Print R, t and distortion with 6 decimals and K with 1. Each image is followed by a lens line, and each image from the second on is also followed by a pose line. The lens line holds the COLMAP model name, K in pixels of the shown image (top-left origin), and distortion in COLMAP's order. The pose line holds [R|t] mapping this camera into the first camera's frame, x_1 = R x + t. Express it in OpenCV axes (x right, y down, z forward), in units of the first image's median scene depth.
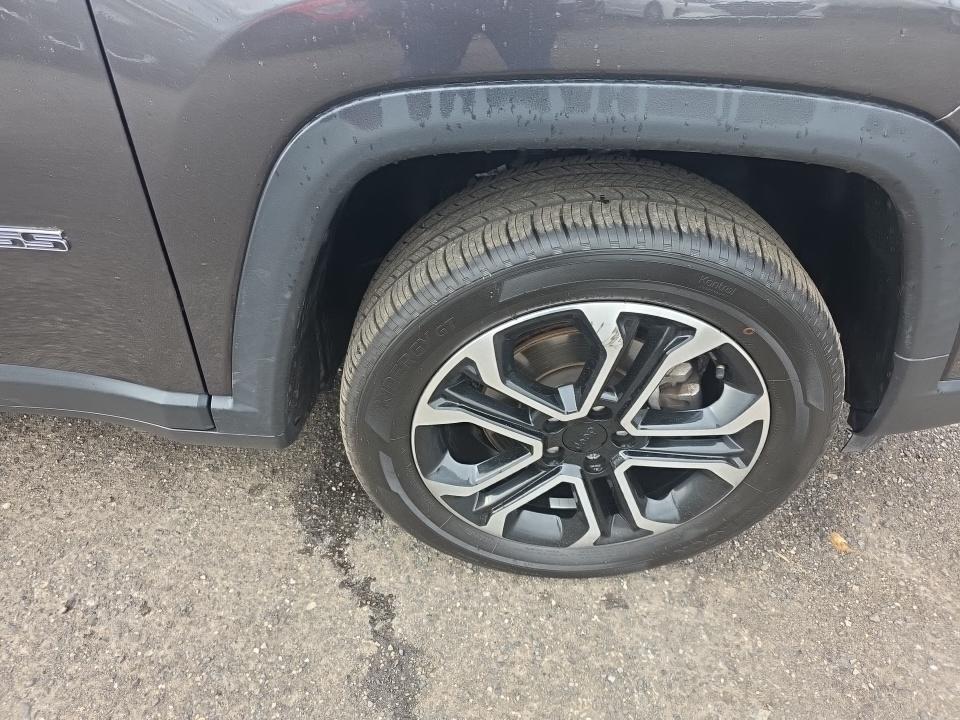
lens RADIAL K [[649.1, 0, 478.0], [0, 649.1, 358.8], [0, 0, 1]] dist [0.006399, -0.017010]
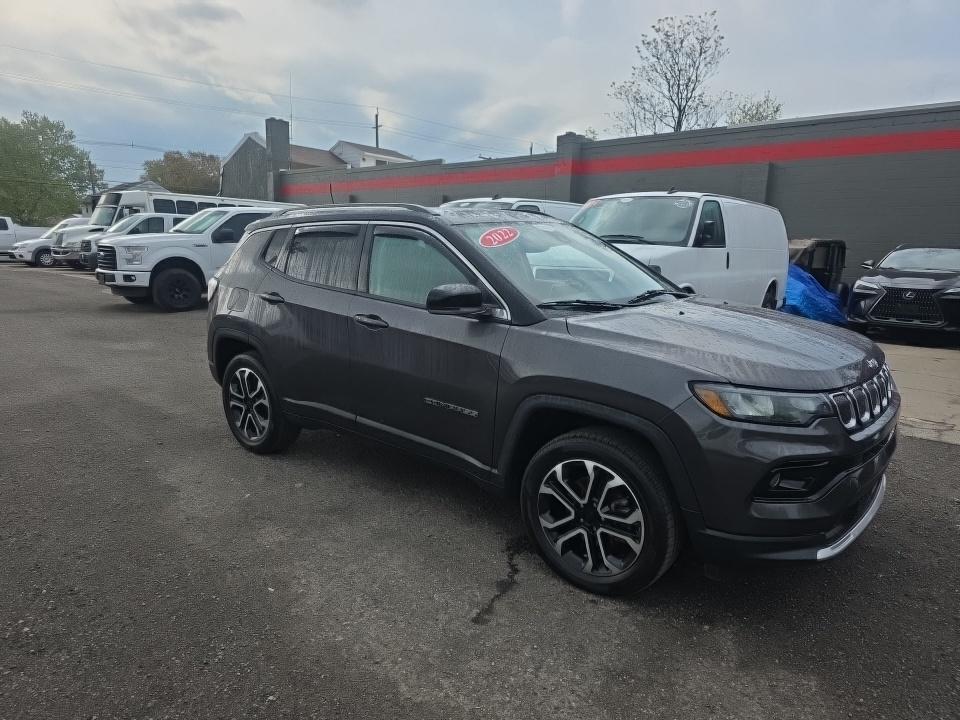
lens RADIAL K [[649.1, 0, 487.1], [0, 649.1, 357.7], [0, 0, 1]] dist [0.006399, -0.017010]
pose [[0.793148, 0.124646, -0.596137, 1.505503], [-0.416504, 0.825162, -0.381618, 0.870028], [0.444342, 0.550973, 0.706391, -1.736672]]
